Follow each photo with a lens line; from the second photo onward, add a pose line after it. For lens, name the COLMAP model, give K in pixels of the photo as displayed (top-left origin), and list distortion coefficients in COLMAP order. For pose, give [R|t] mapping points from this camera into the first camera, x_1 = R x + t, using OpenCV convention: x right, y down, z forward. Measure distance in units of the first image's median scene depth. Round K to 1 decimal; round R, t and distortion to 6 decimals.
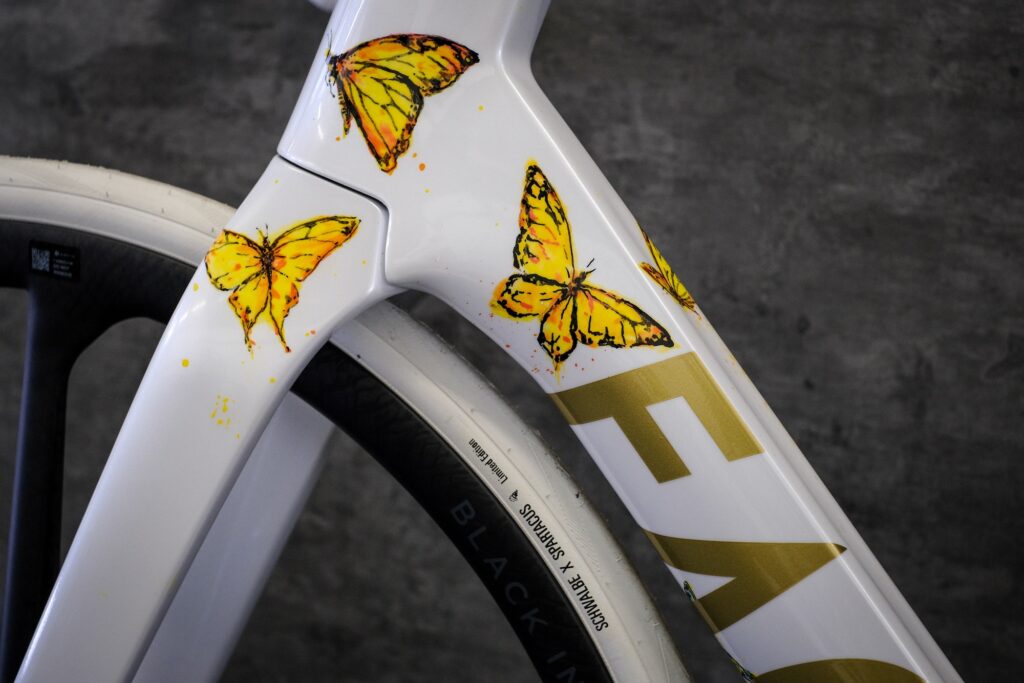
lens RADIAL K [[1641.9, 0, 512.2], [0, 1641.9, 340.9], [0, 0, 1]] dist [-0.058325, 0.000000]
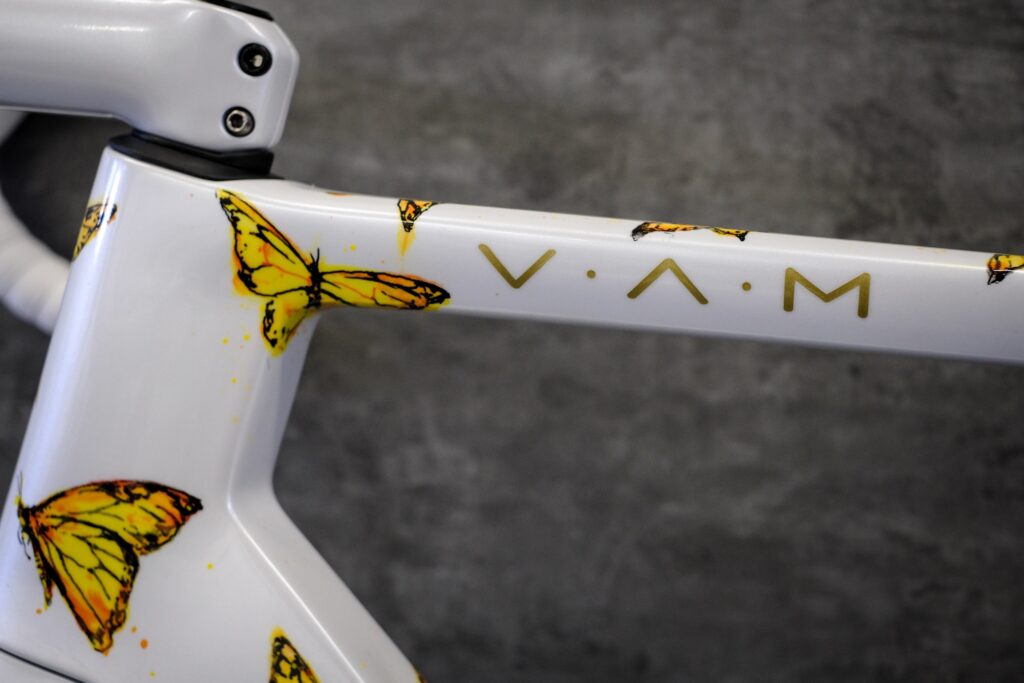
lens RADIAL K [[1641.9, 0, 504.1], [0, 1641.9, 331.8], [0, 0, 1]] dist [-0.058325, 0.000000]
pose [[0.993305, -0.087330, 0.075627, 0.057530], [0.089959, 0.995429, -0.032078, -0.170195], [-0.072480, 0.038667, 0.996620, 0.142932]]
